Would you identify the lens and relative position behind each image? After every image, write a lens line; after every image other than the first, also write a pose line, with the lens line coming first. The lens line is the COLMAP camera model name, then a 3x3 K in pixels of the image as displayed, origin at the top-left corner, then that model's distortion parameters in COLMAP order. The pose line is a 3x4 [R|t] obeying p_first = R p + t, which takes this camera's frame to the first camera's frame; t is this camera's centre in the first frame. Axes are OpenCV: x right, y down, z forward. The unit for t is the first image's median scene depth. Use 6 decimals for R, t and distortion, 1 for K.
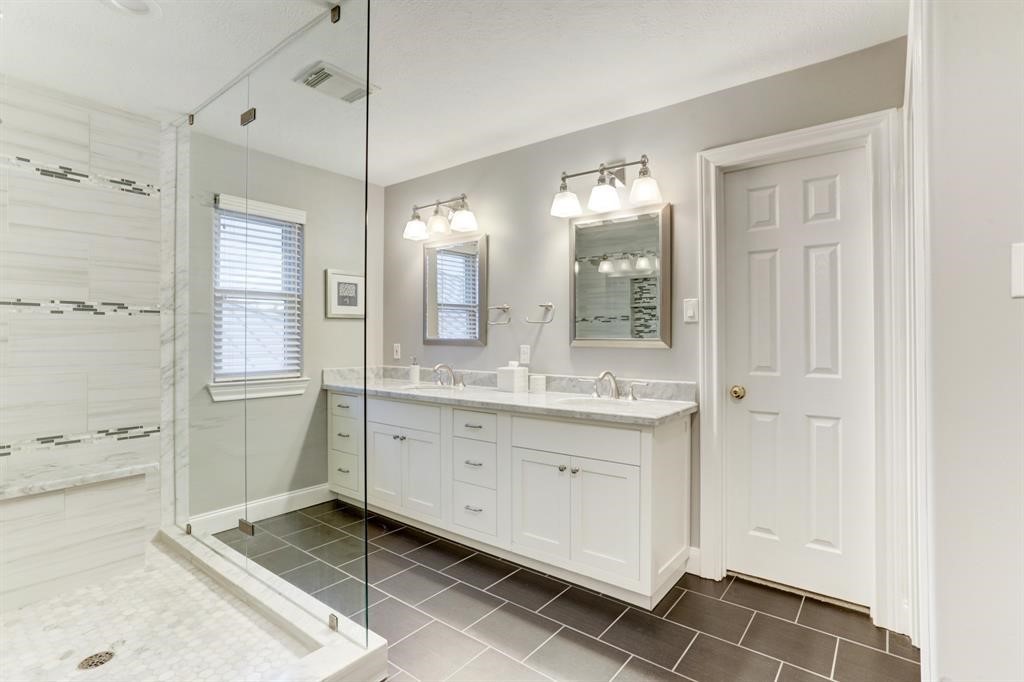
lens RADIAL K [[509.7, 0, 512.0], [0, 509.7, 341.0], [0, 0, 1]] dist [-0.003046, 0.028400]
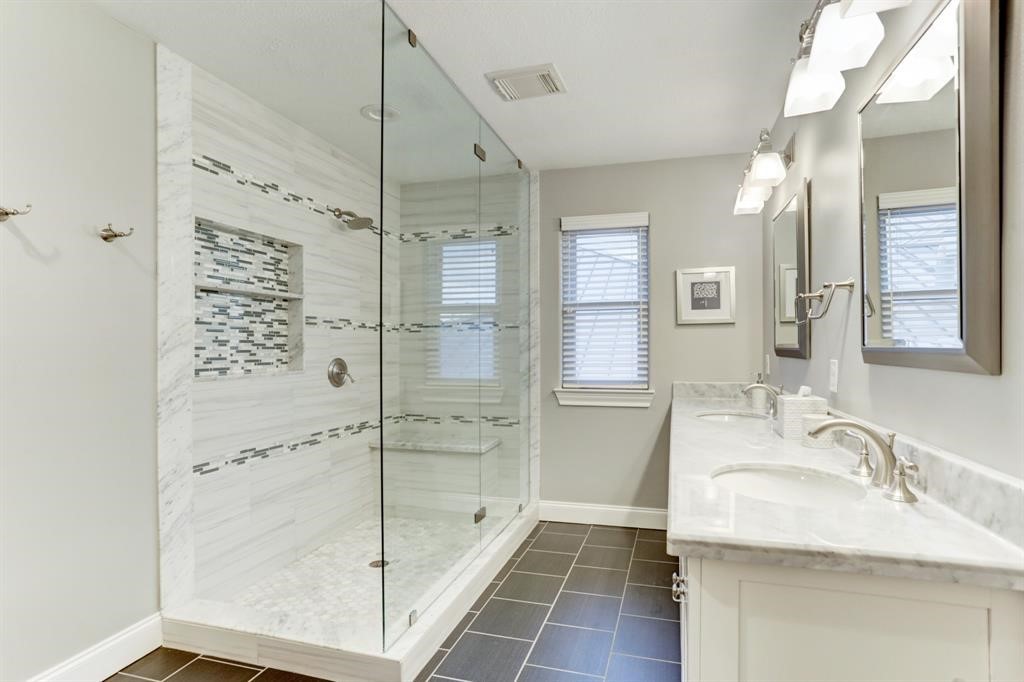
lens RADIAL K [[522.0, 0, 530.1], [0, 522.0, 355.5], [0, 0, 1]] dist [-0.042032, 0.030538]
pose [[0.393256, 0.009660, -0.919378, 0.460540], [-0.000285, 0.999946, 0.010384, -0.001381], [0.919429, -0.003822, 0.393237, 0.513603]]
